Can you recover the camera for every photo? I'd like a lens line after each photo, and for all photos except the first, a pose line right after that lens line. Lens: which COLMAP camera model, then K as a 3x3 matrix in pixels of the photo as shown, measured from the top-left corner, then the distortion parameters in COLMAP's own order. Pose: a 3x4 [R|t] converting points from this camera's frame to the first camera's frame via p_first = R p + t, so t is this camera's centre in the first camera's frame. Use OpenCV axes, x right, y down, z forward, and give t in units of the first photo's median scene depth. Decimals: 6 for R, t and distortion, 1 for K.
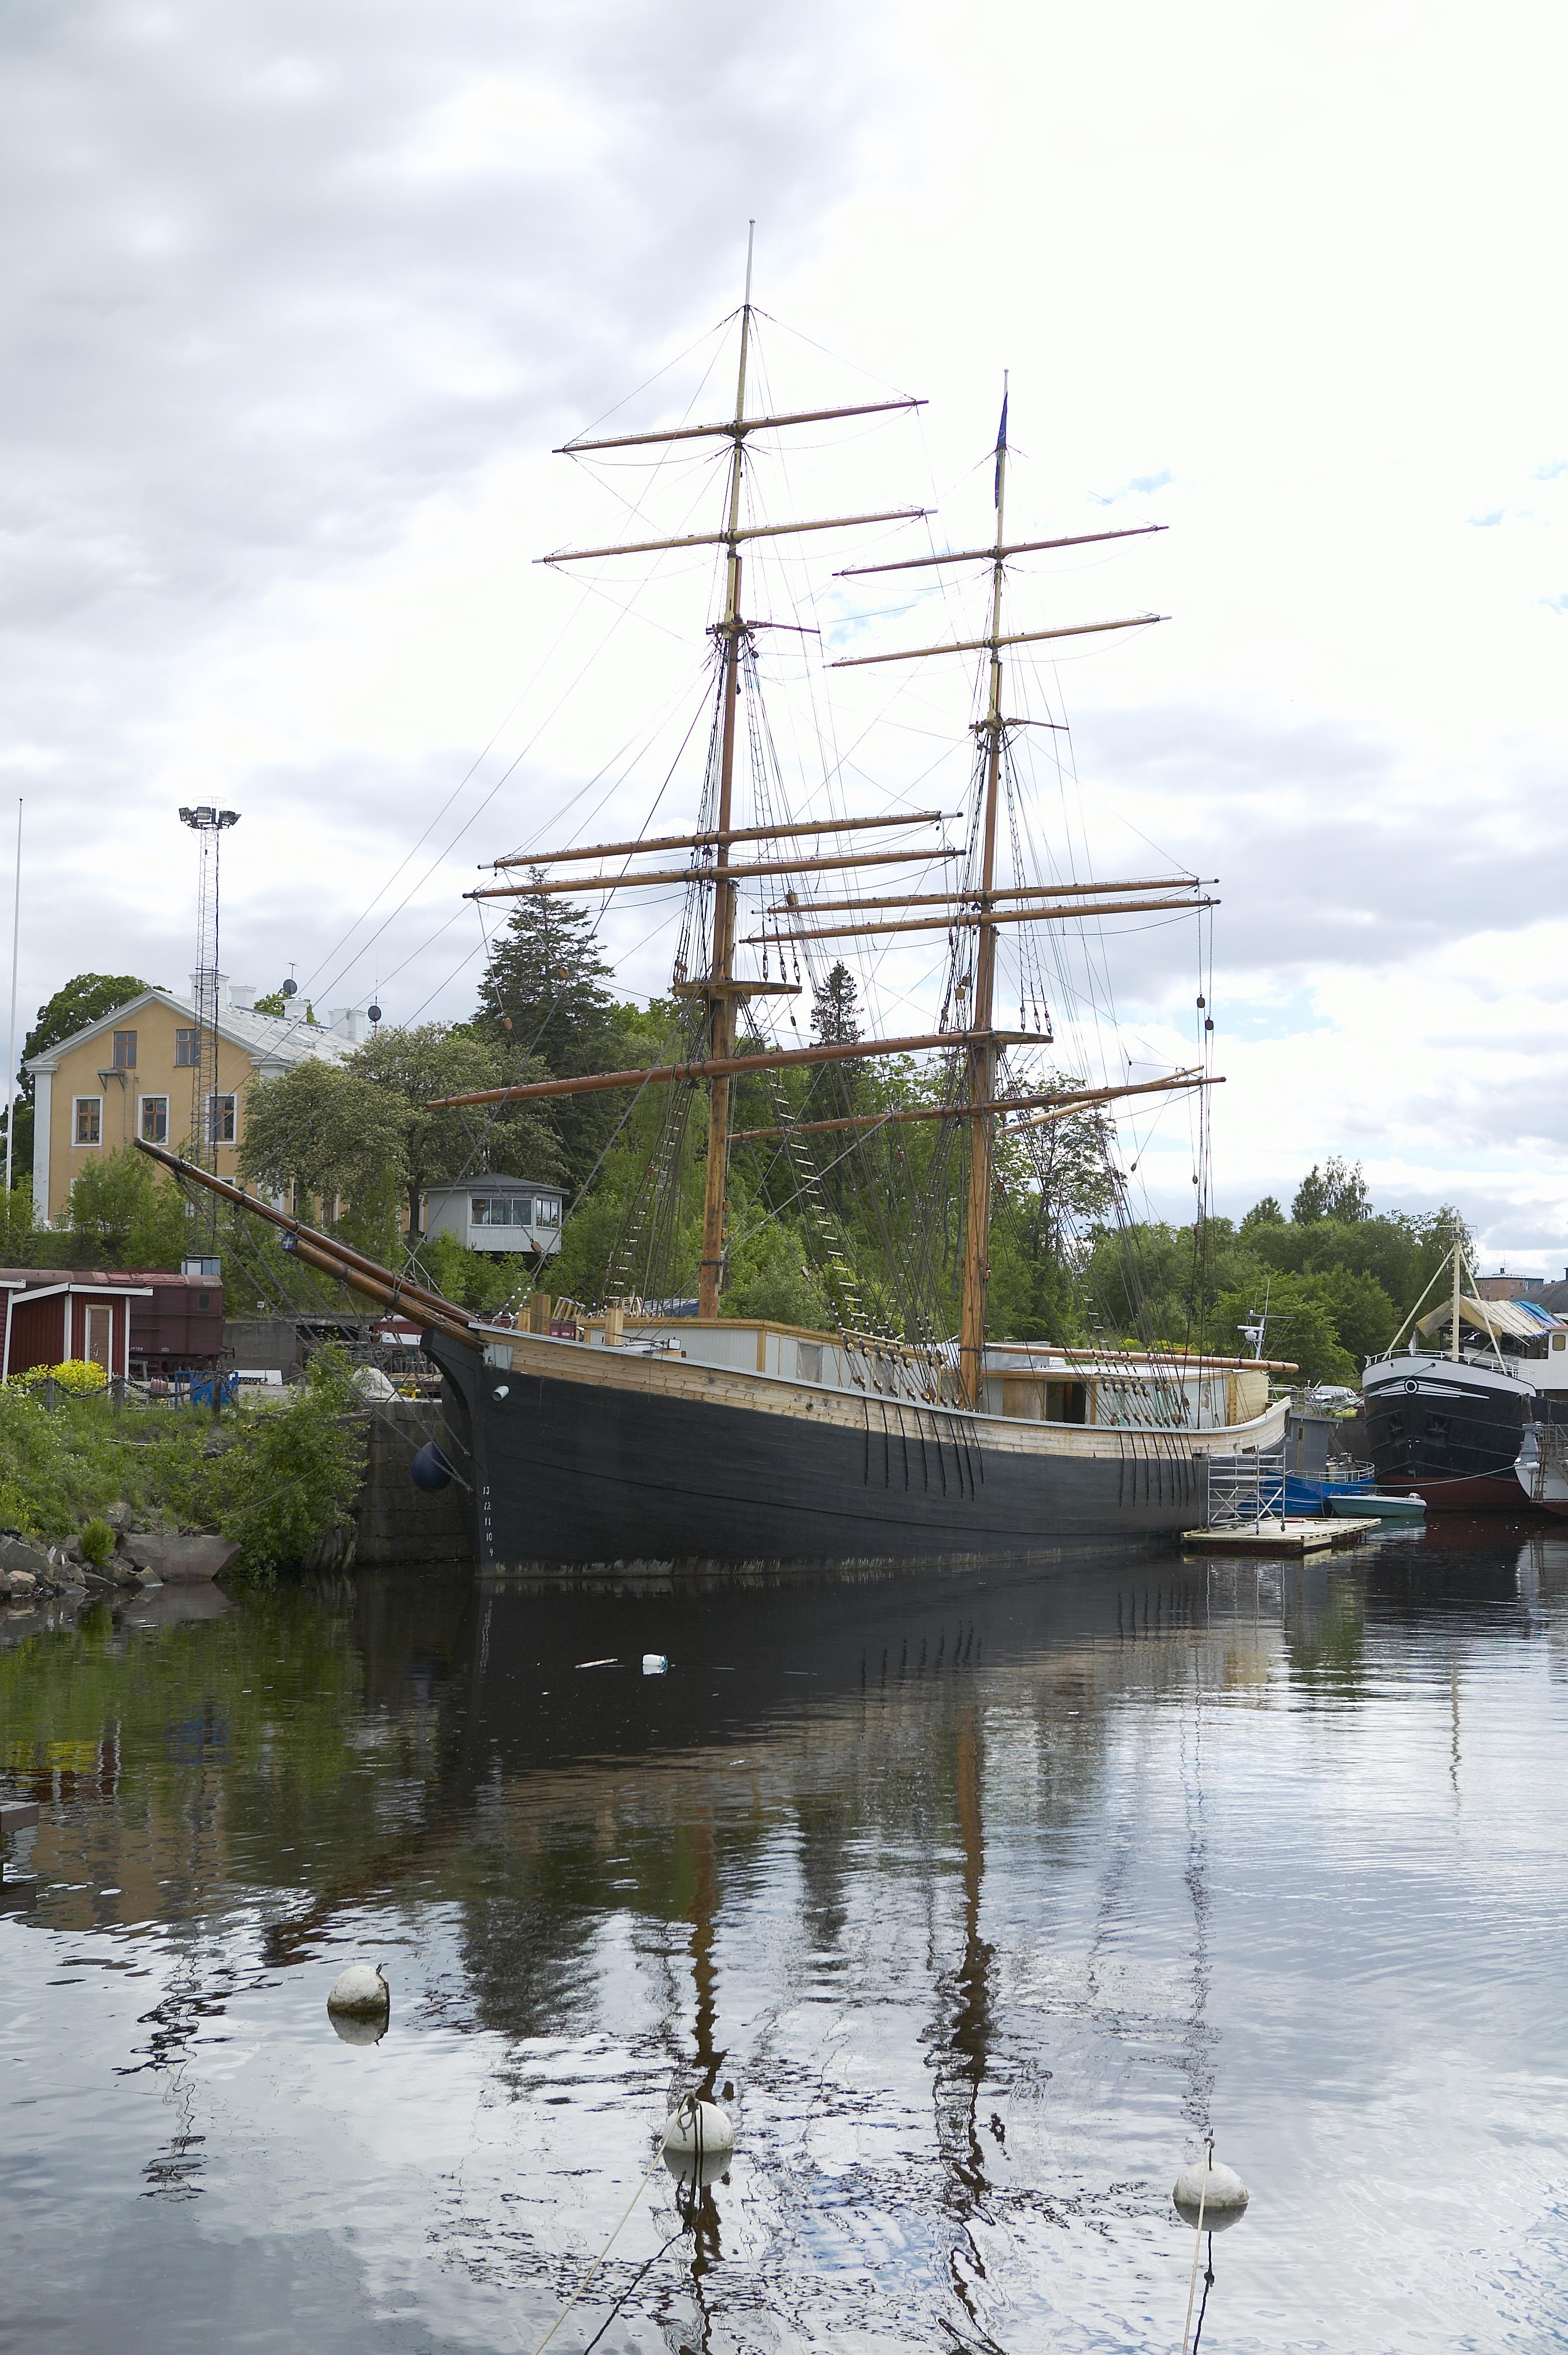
lens RADIAL K [[3463.0, 0, 784.0], [0, 3463.0, 1177.5], [0, 0, 1]] dist [0.037255, 0.067528]
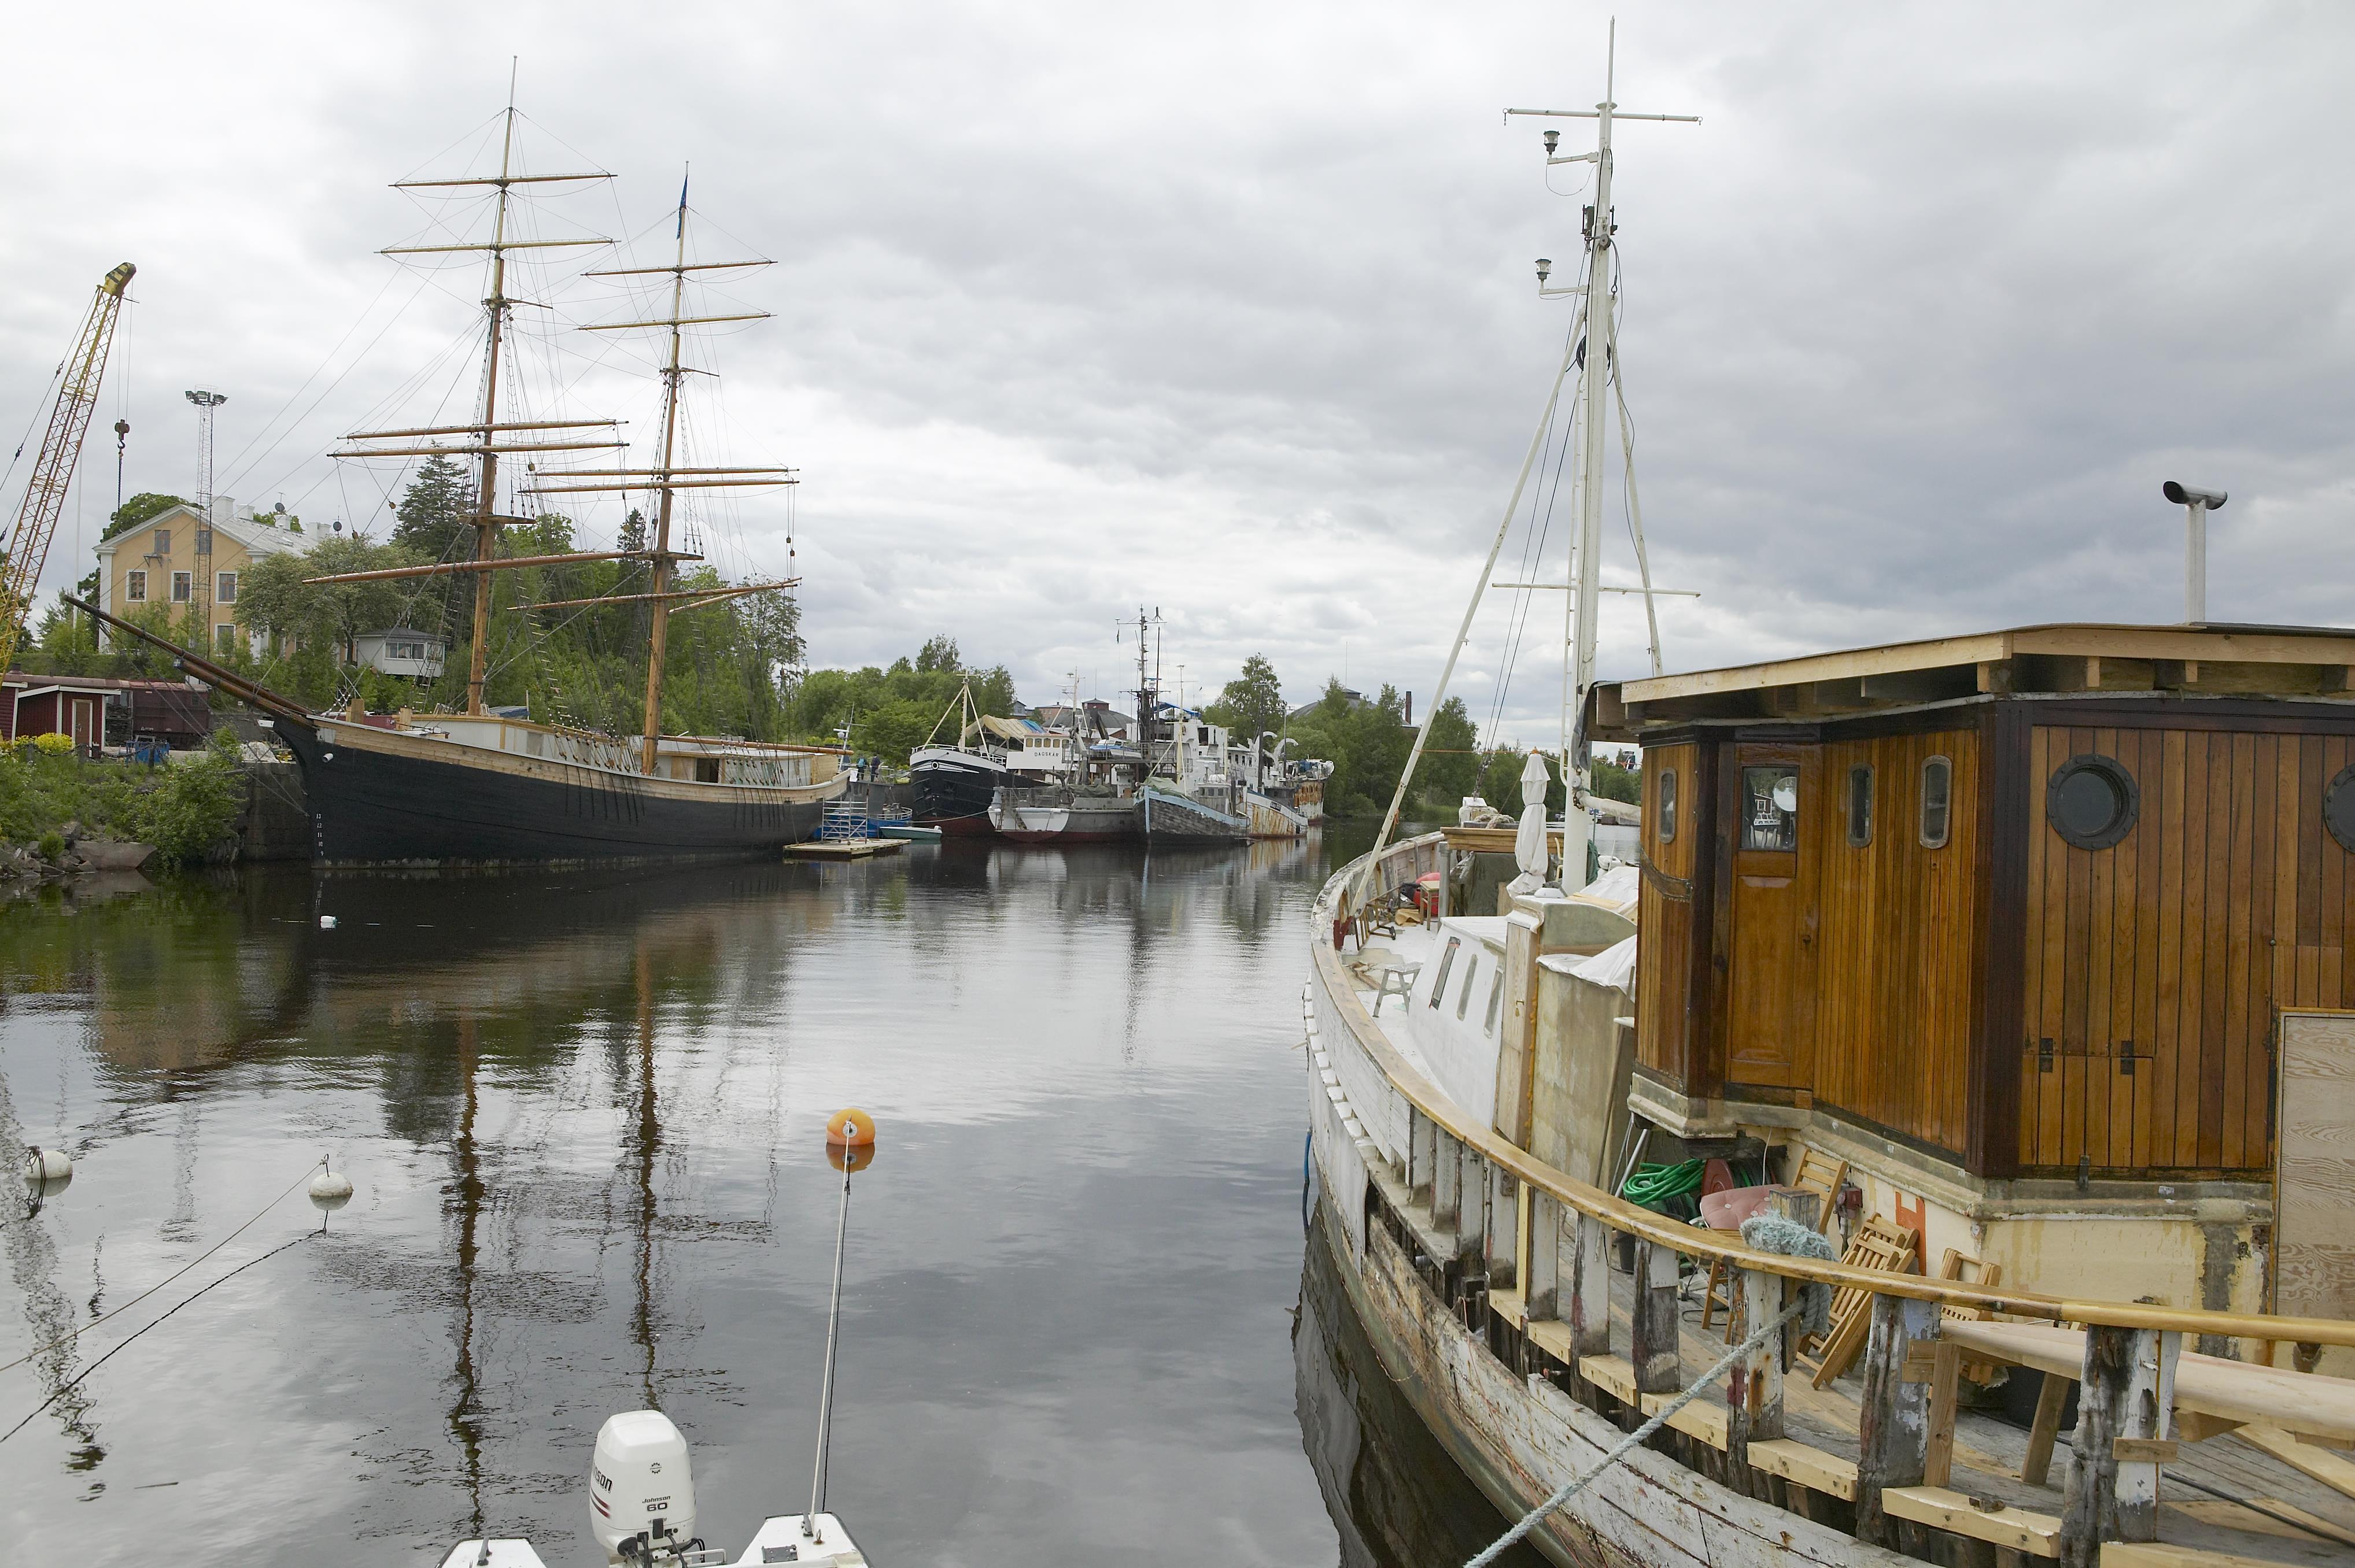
lens RADIAL K [[2002.8, 0, 1219.8], [0, 2002.8, 784.9], [0, 0, 1]] dist [-0.138193, 0.191217]
pose [[0.956825, 0.014530, 0.290302, 0.044353], [-0.034683, 0.997322, 0.064395, -0.000055], [-0.288589, -0.071683, 0.954766, -0.015763]]
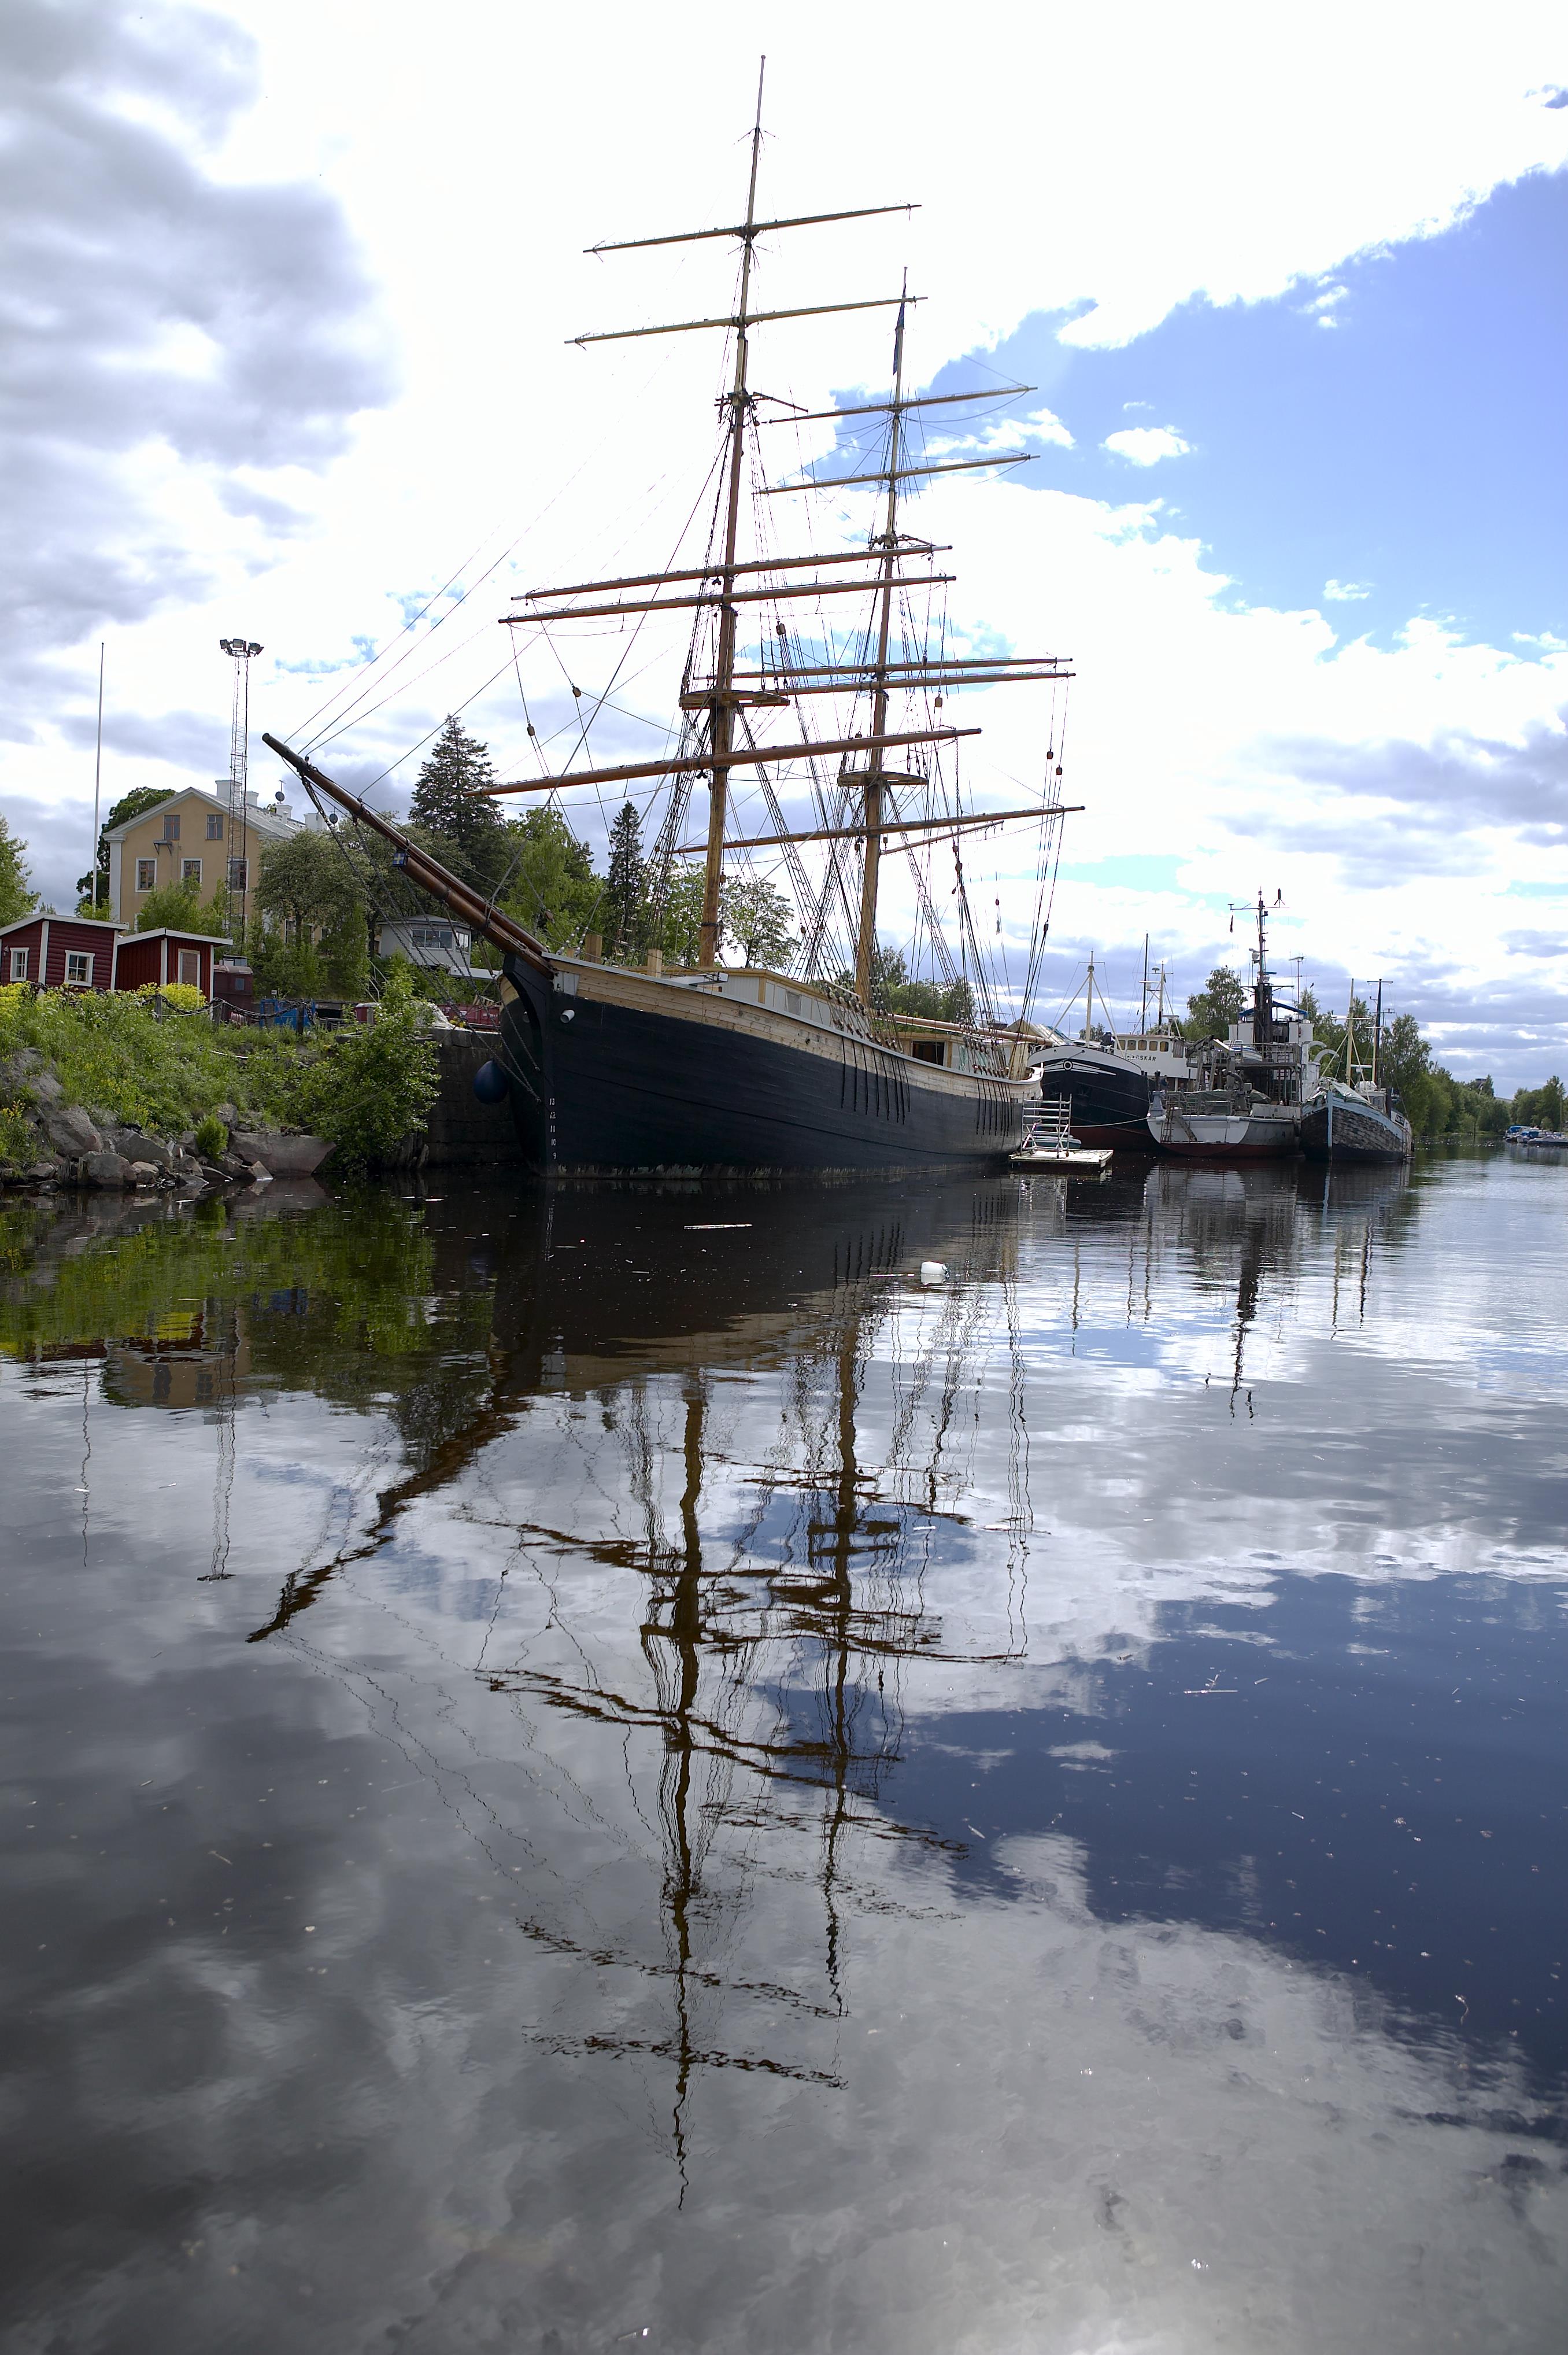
lens RADIAL K [[2002.8, 0, 884.2], [0, 2002.8, 1208.5], [0, 0, 1]] dist [-0.138193, 0.191217]
pose [[0.985984, 0.014987, 0.166165, -0.071463], [-0.035508, 0.991990, 0.121222, 0.034404], [-0.163018, -0.125423, 0.978619, 0.276605]]
